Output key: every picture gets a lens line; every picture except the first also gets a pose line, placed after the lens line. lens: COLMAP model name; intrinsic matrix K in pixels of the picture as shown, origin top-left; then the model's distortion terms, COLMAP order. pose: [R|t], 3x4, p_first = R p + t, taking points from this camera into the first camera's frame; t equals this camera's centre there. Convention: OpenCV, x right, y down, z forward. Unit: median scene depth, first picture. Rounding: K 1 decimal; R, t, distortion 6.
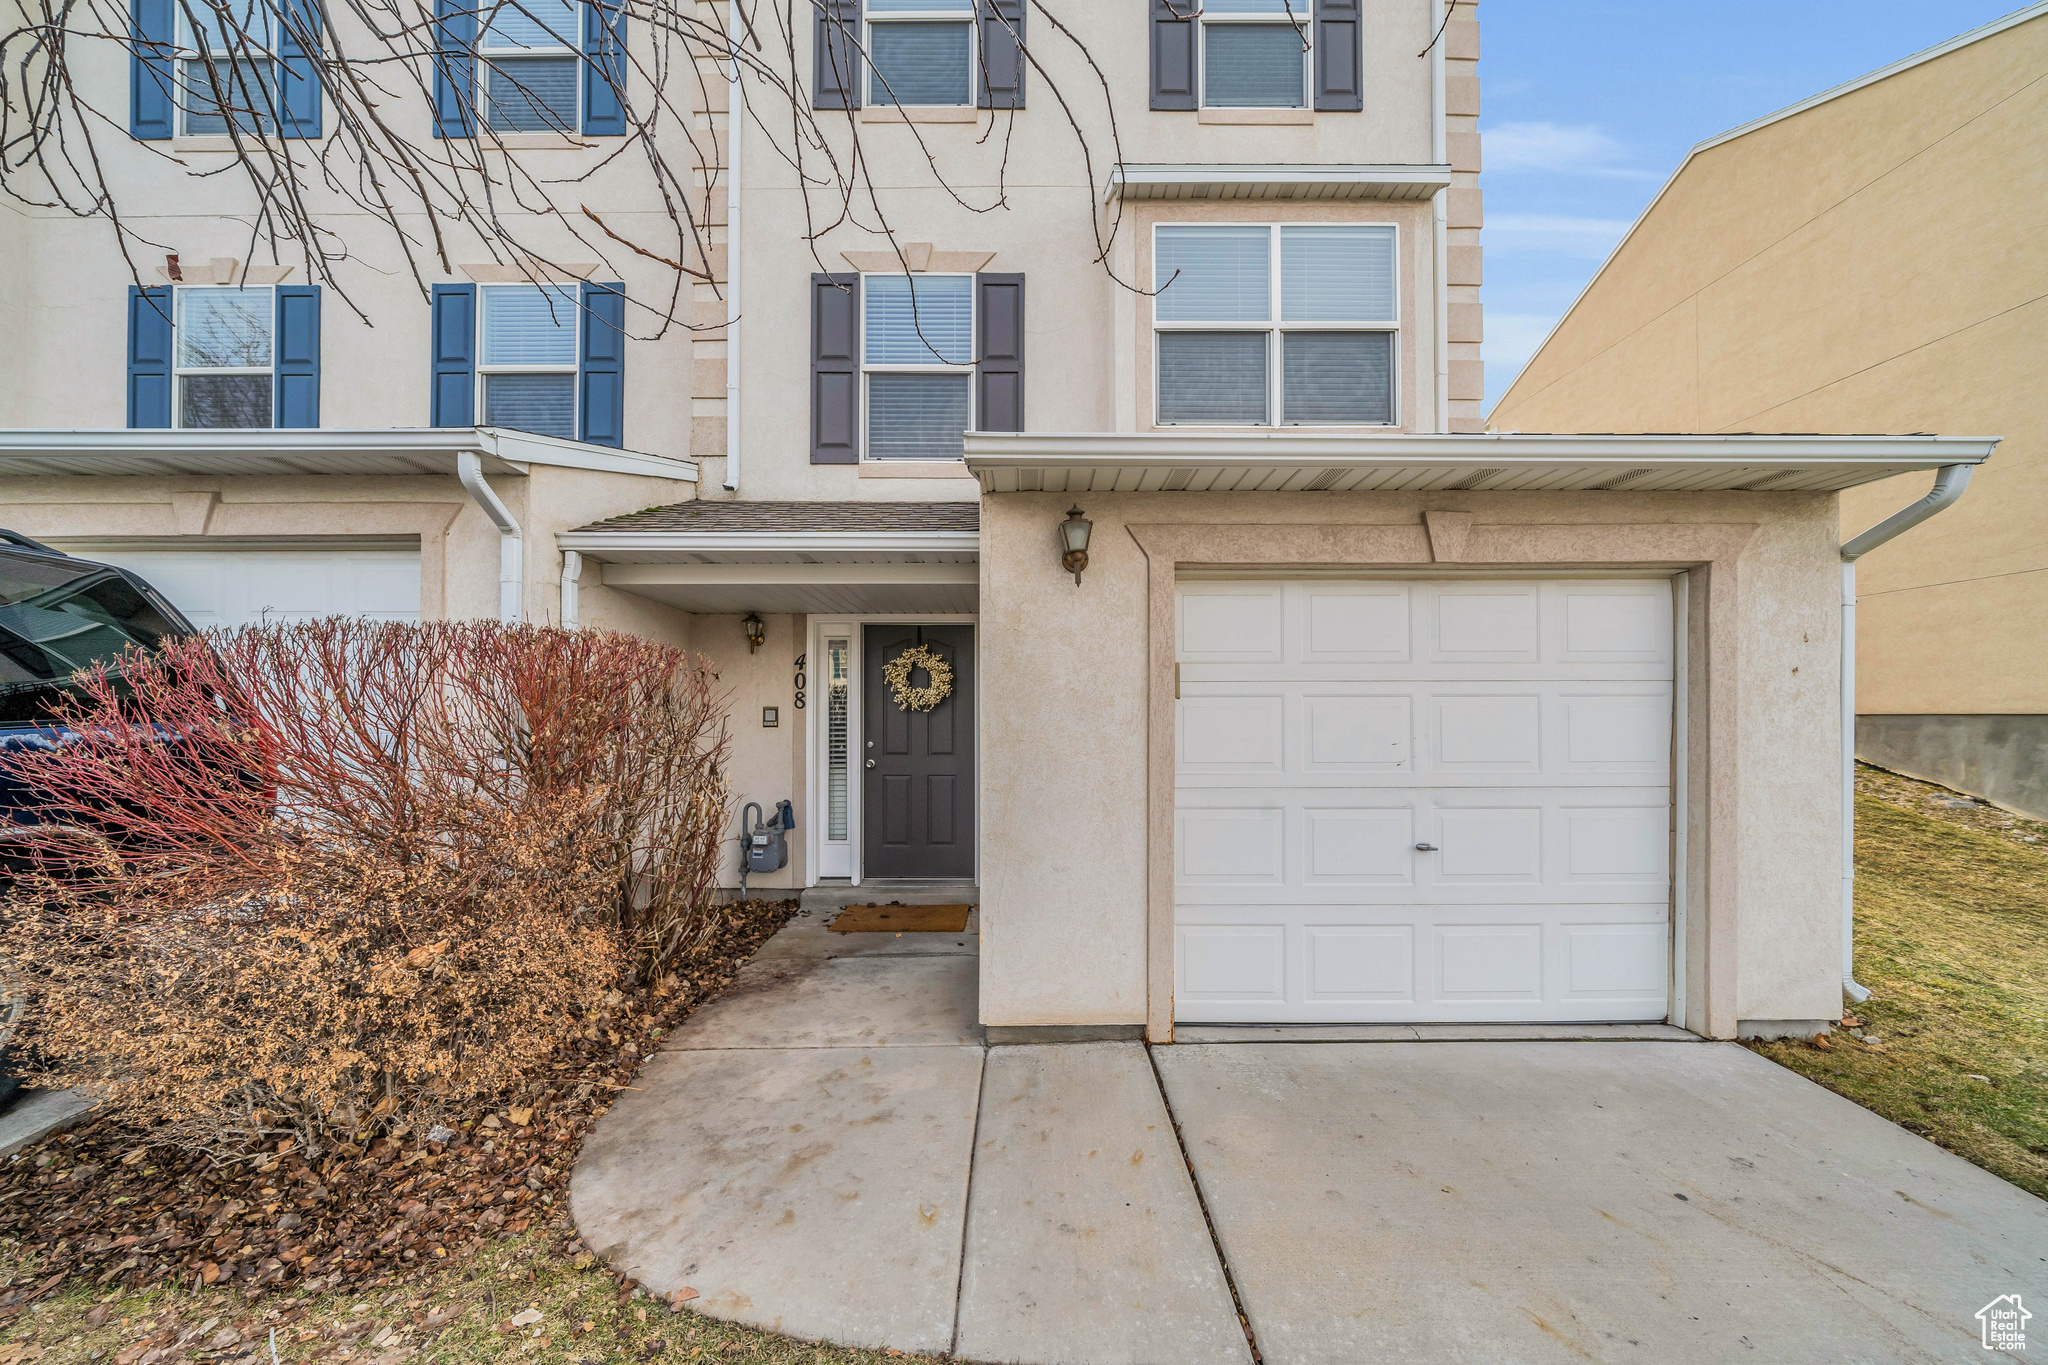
lens RADIAL K [[716.8, 0, 1026.0], [0, 716.8, 714.5], [0, 0, 1]] dist [-0.003759, 0.000066]
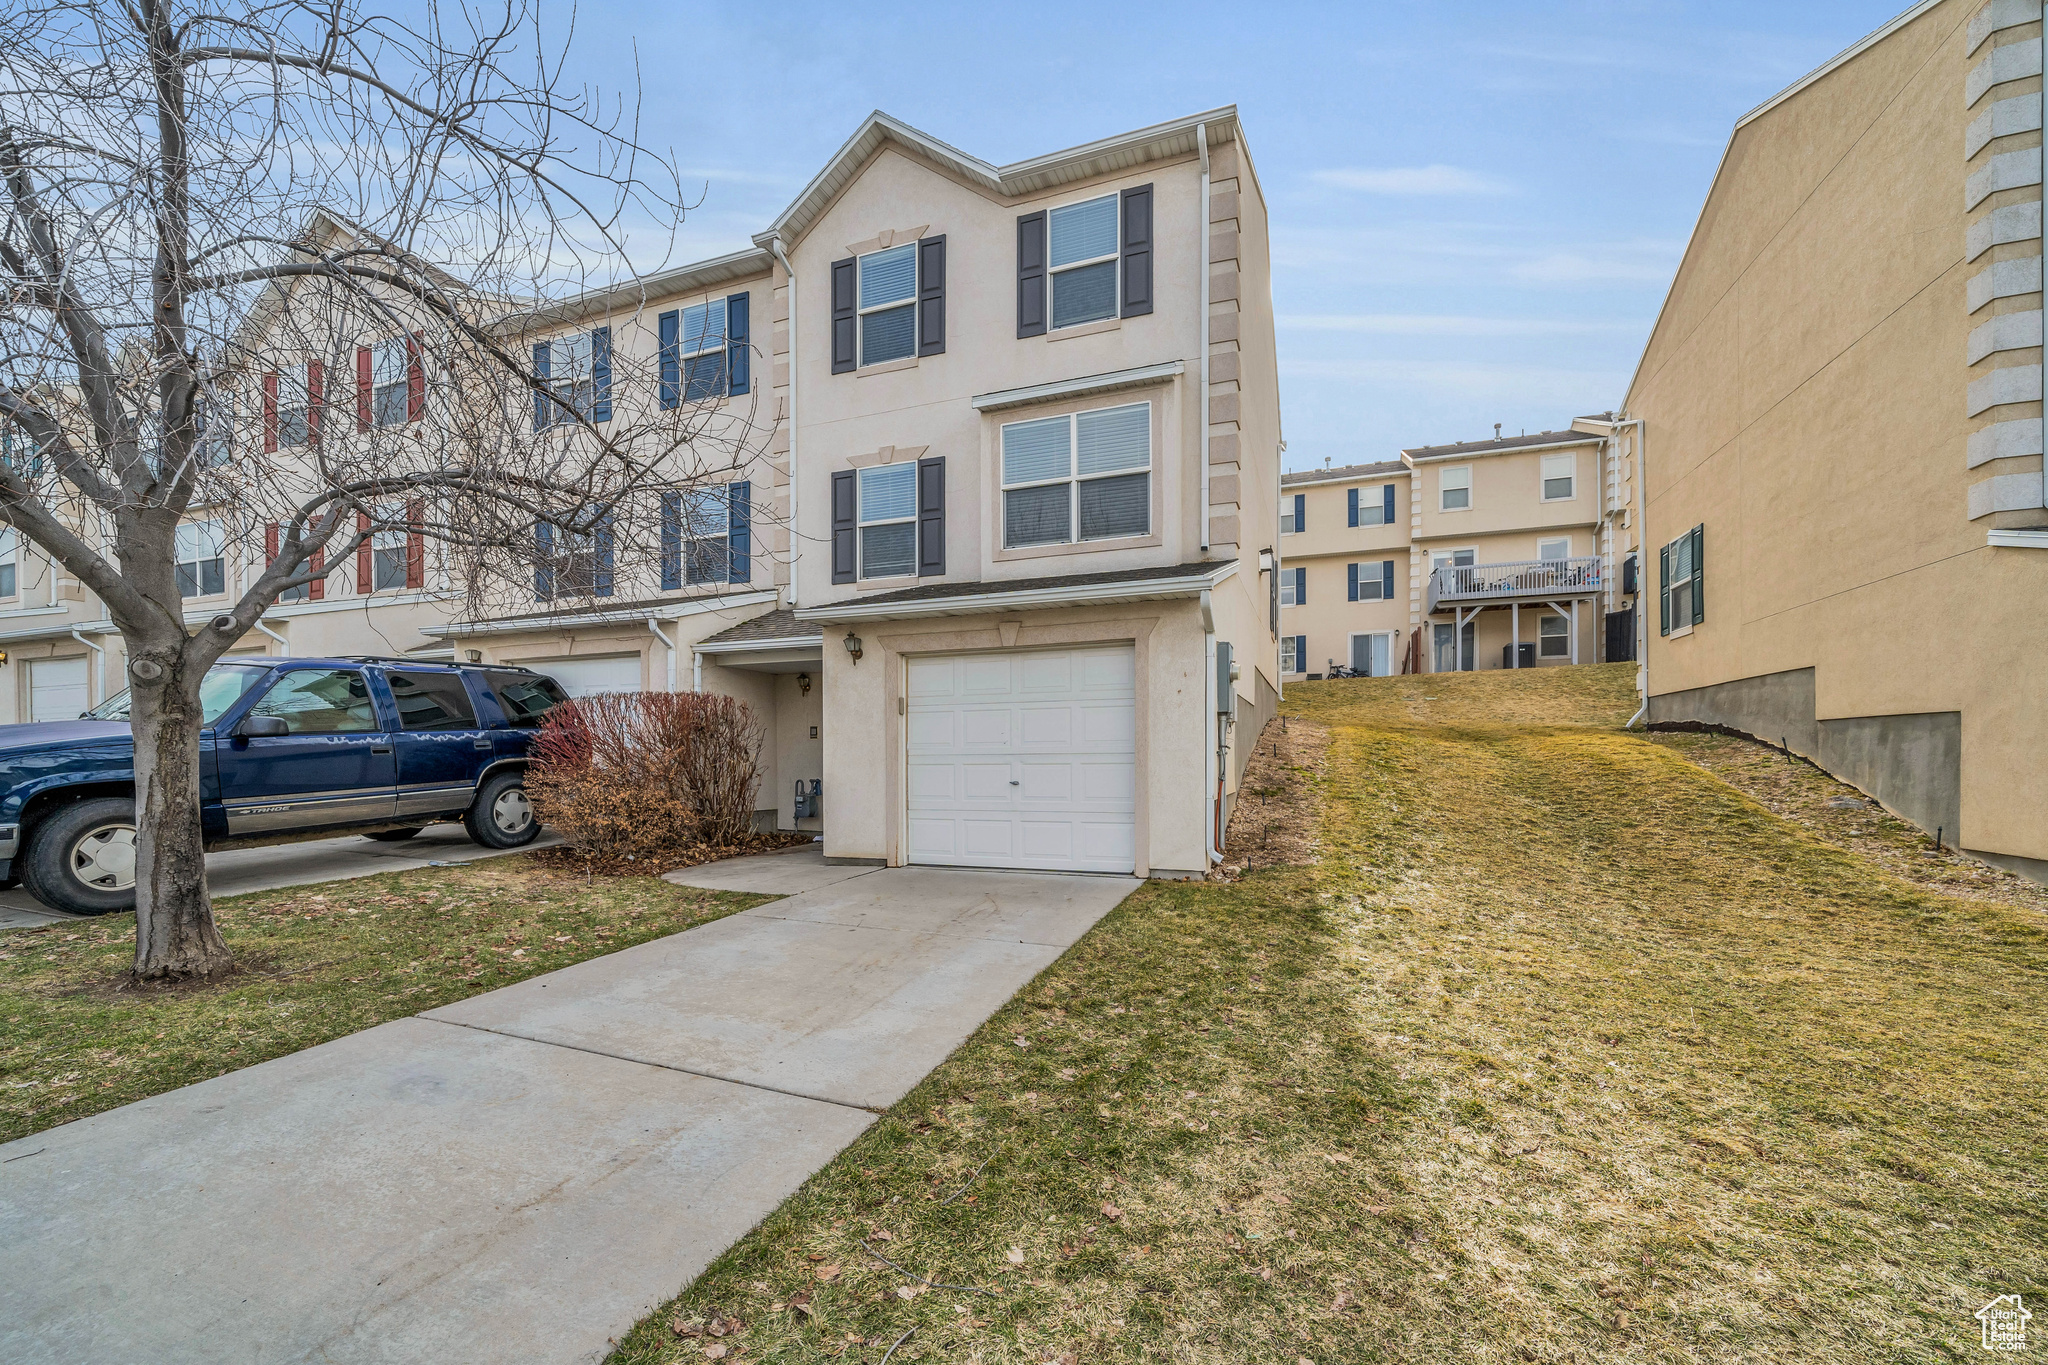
lens RADIAL K [[844.3, 0, 1013.4], [0, 844.3, 767.9], [0, 0, 1]] dist [-0.001960, 0.000474]
pose [[0.933741, -0.001046, -0.357948, 0.889849], [0.007066, 0.999855, 0.015510, 0.064935], [0.357880, -0.017012, 0.933613, -0.795551]]
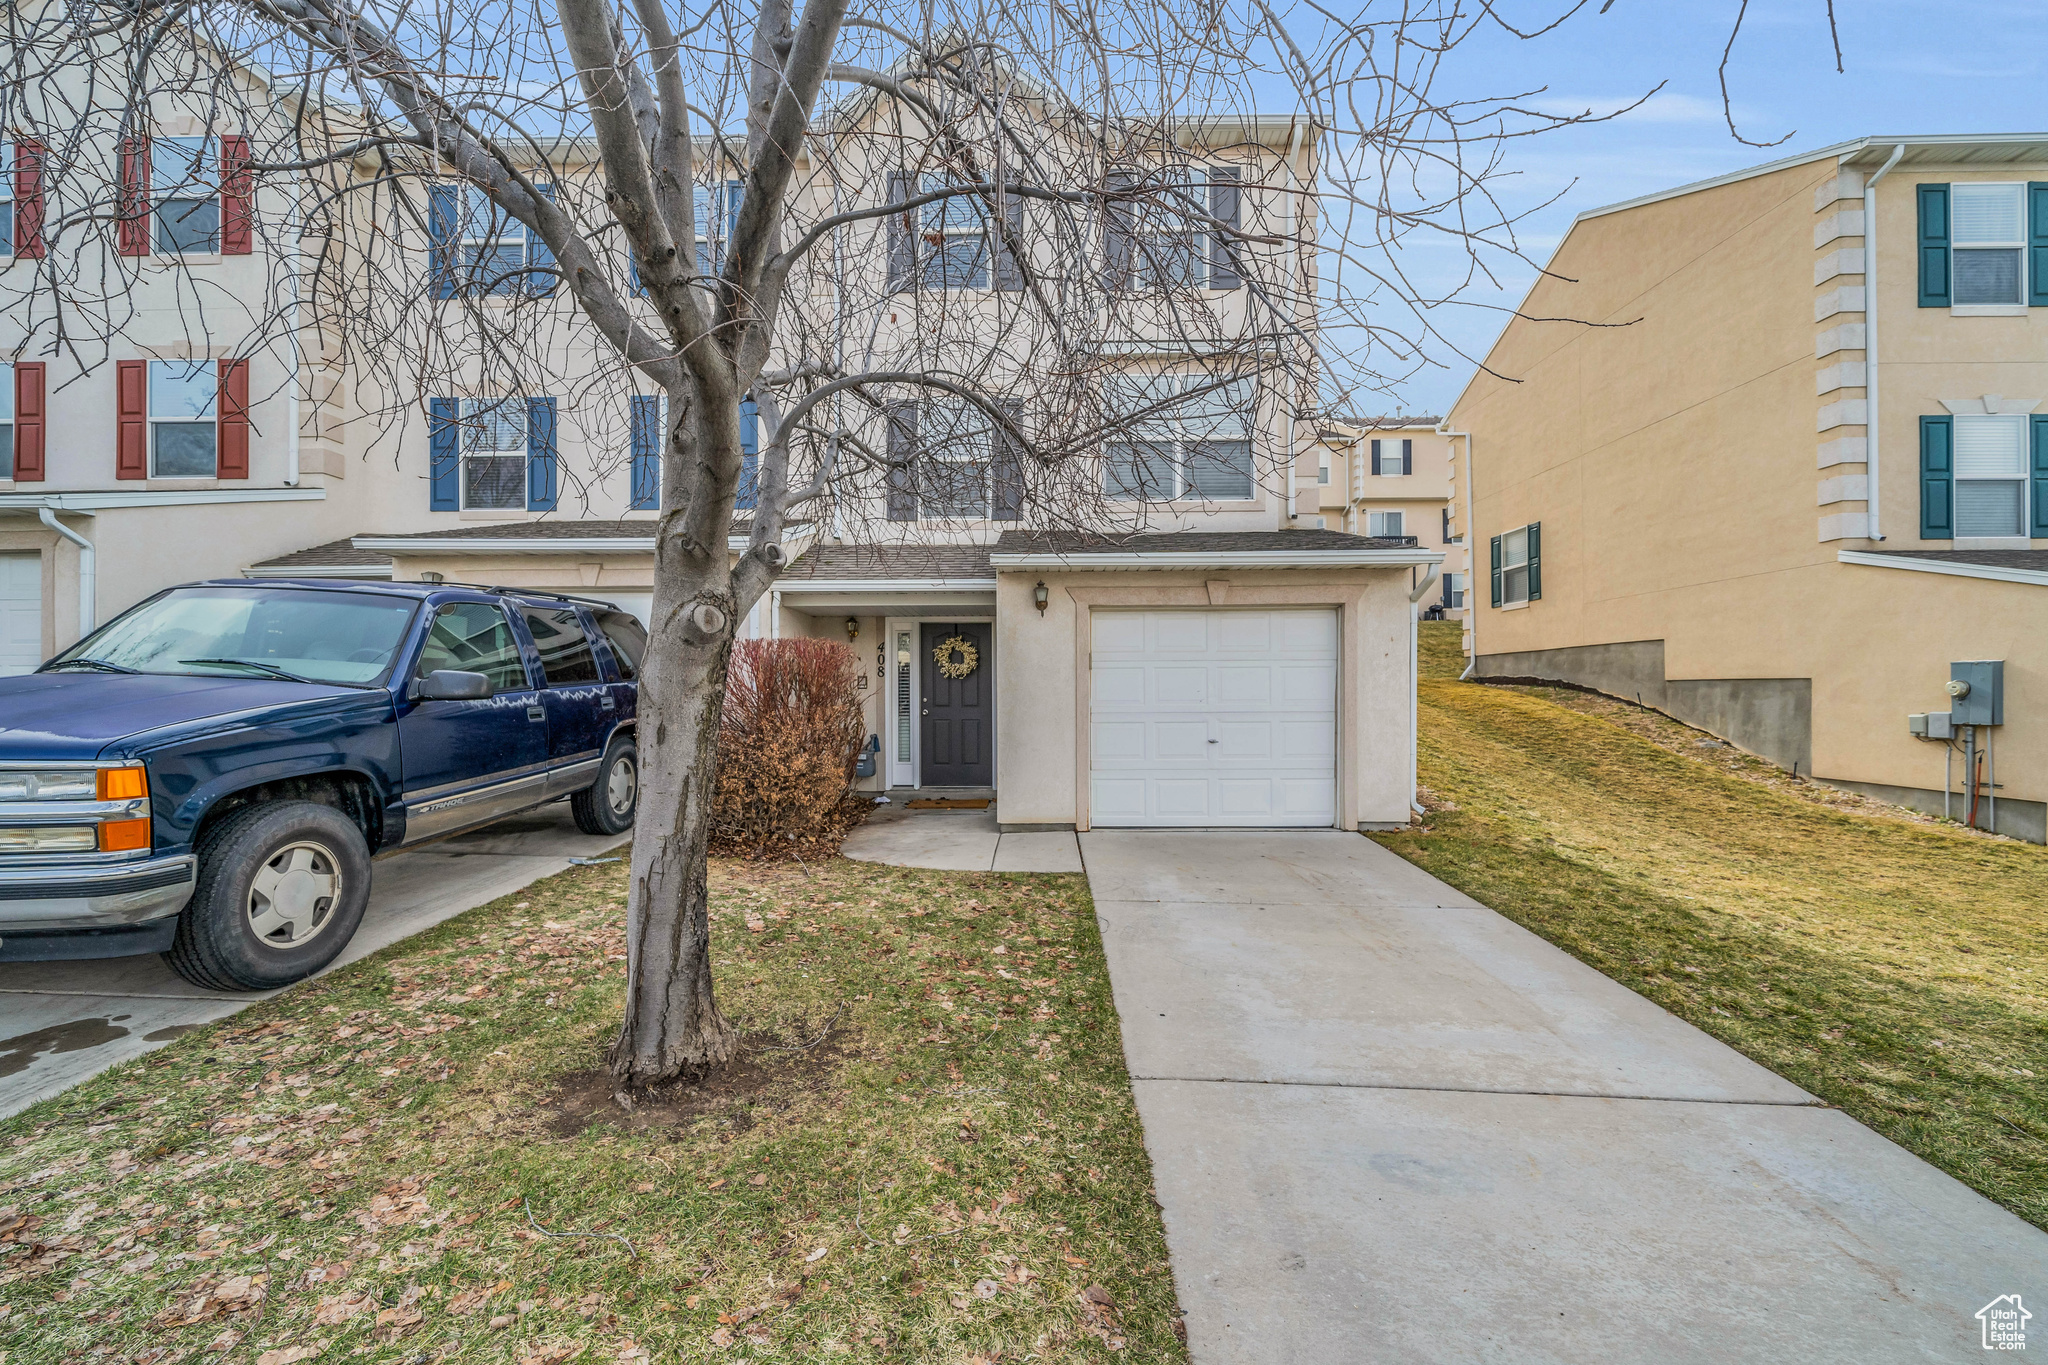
lens RADIAL K [[826.0, 0, 1029.2], [0, 826.0, 693.8], [0, 0, 1]] dist [0.001695, -0.000171]
pose [[0.999855, -0.002993, -0.016764, 0.043115], [0.003066, 0.999986, 0.004378, 0.023256], [0.016751, -0.004429, 0.999850, -0.864635]]
